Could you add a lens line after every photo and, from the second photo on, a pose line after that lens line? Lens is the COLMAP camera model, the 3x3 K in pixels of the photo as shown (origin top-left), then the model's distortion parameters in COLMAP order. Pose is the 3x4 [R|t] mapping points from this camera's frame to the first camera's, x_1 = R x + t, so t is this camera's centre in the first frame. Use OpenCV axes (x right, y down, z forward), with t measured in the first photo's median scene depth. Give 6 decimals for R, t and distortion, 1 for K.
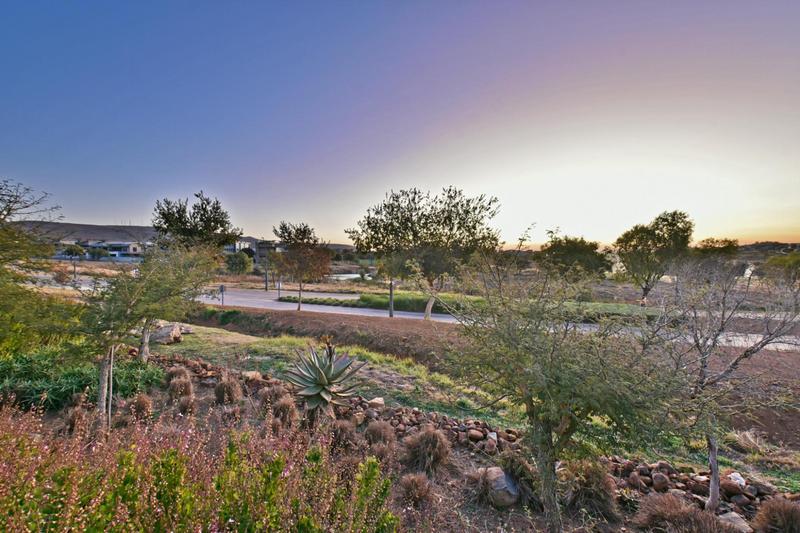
lens RADIAL K [[348.6, 0, 400.0], [0, 348.6, 266.5], [0, 0, 1]] dist [0.002152, 0.000440]
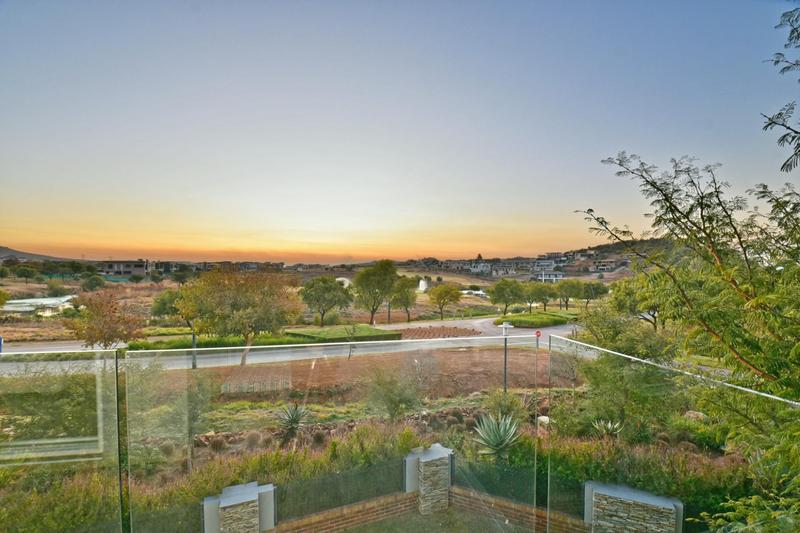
lens RADIAL K [[353.1, 0, 401.6], [0, 353.1, 277.3], [0, 0, 1]] dist [0.002518, 0.000278]
pose [[0.745141, -0.010000, 0.666832, -1.977129], [0.003066, 0.999928, 0.011570, -1.008018], [-0.666900, -0.006577, 0.745118, -1.876423]]
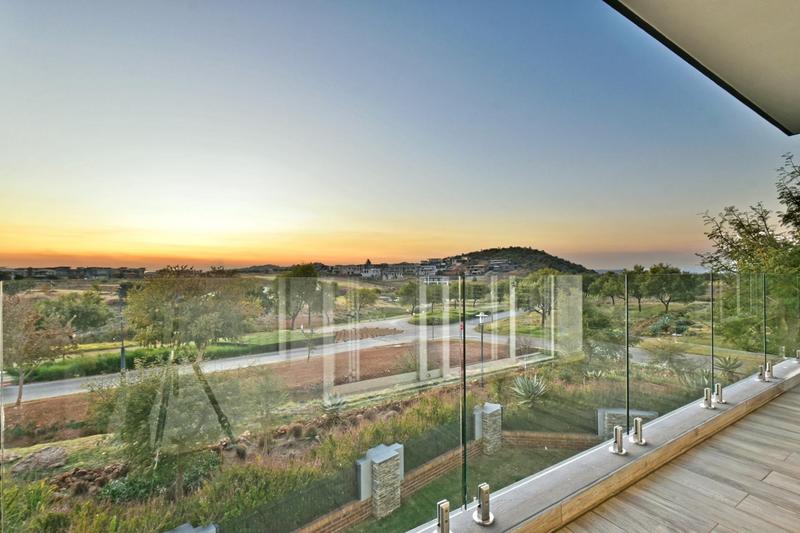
lens RADIAL K [[352.0, 0, 403.5], [0, 352.0, 277.5], [0, 0, 1]] dist [-0.002146, -0.014777]
pose [[0.490998, -0.006952, 0.871133, -3.432839], [0.013833, 0.999904, 0.000184, -0.940146], [-0.871051, 0.011960, 0.491047, -1.033092]]
